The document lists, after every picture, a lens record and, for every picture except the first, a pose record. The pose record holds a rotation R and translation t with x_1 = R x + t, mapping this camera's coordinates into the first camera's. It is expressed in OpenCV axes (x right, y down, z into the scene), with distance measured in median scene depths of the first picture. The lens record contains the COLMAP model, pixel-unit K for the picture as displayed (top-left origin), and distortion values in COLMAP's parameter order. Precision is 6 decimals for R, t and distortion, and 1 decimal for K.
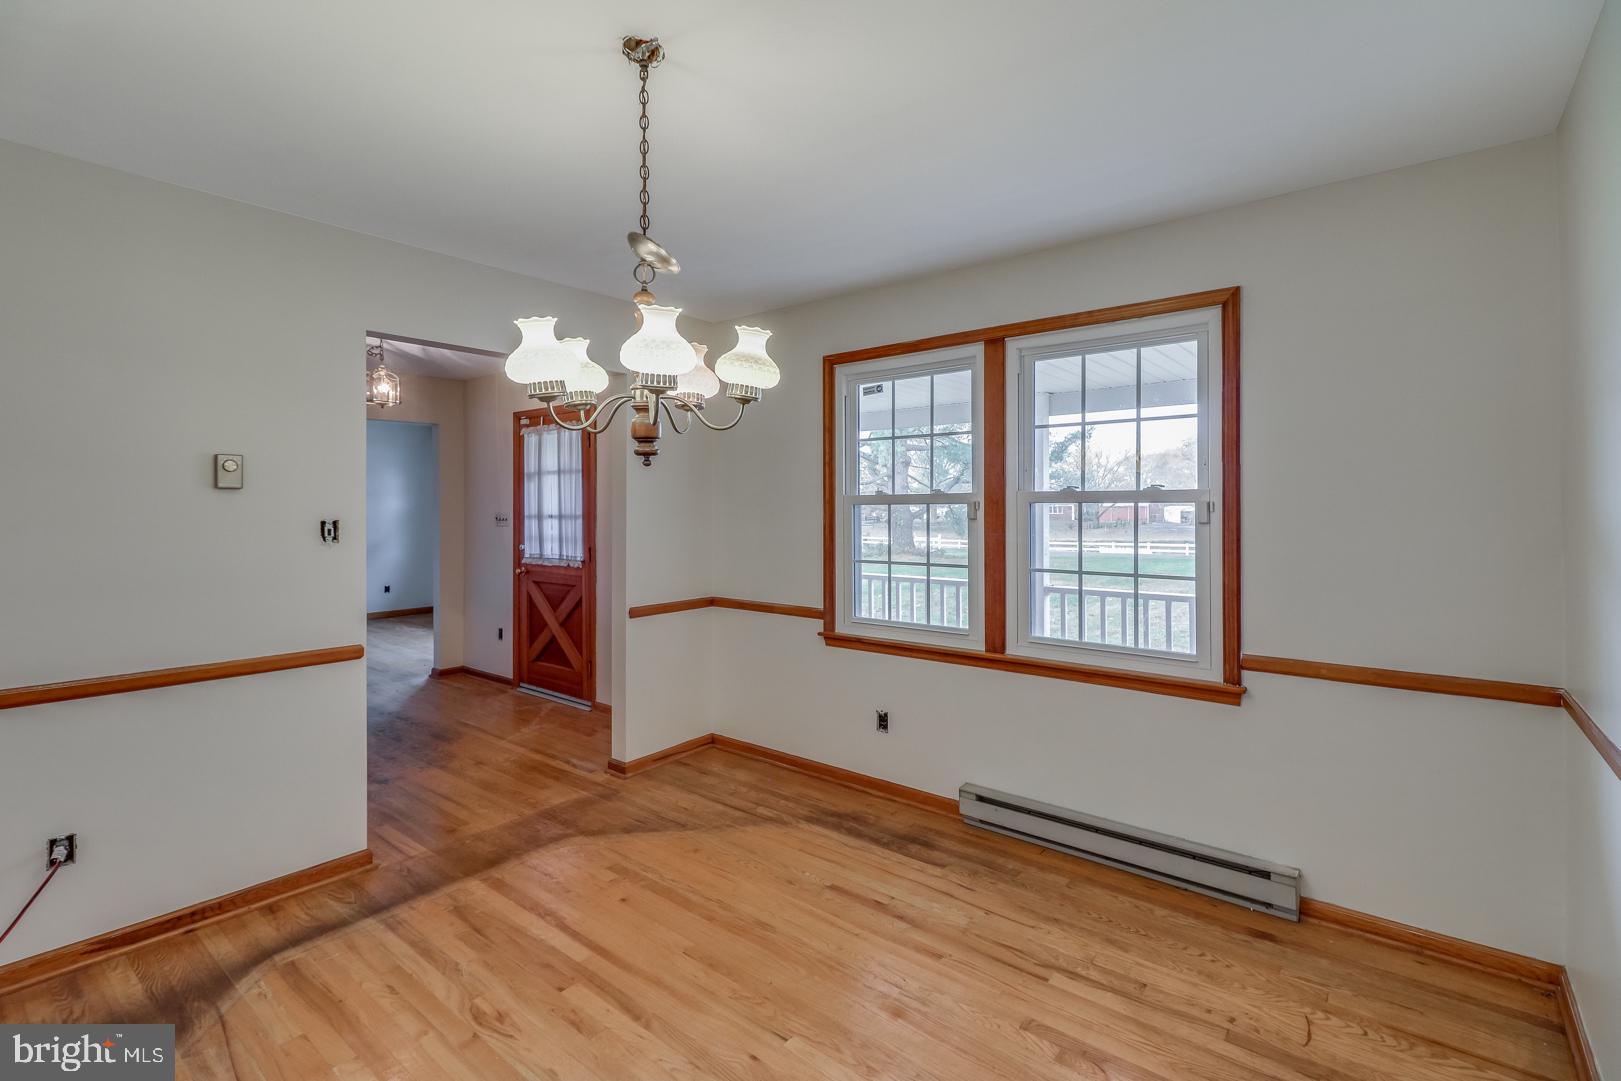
lens RADIAL K [[737.3, 0, 814.7], [0, 737.3, 507.1], [0, 0, 1]] dist [0.005294, 0.000132]
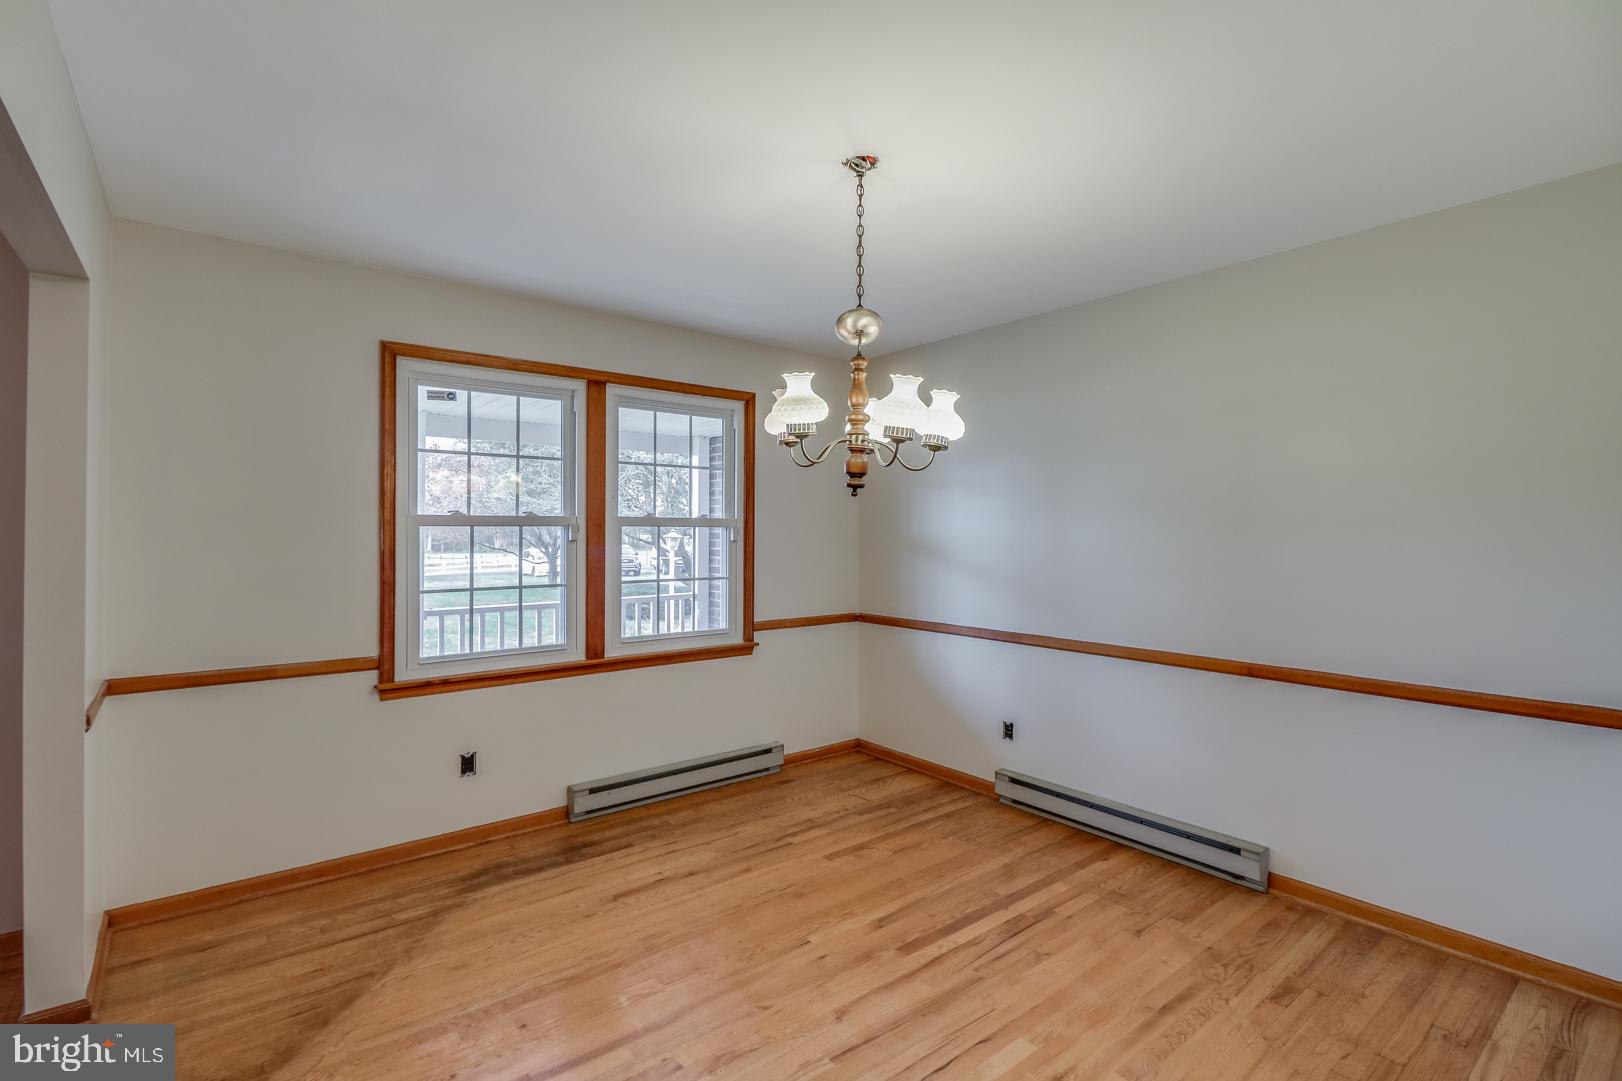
lens RADIAL K [[736.5, 0, 807.4], [0, 736.5, 534.3], [0, 0, 1]] dist [0.022881, -0.016134]
pose [[0.226738, -0.002242, 0.973953, -1.020520], [-0.002799, 0.999992, 0.002954, 0.003307], [-0.973952, -0.003396, 0.226730, 0.557895]]
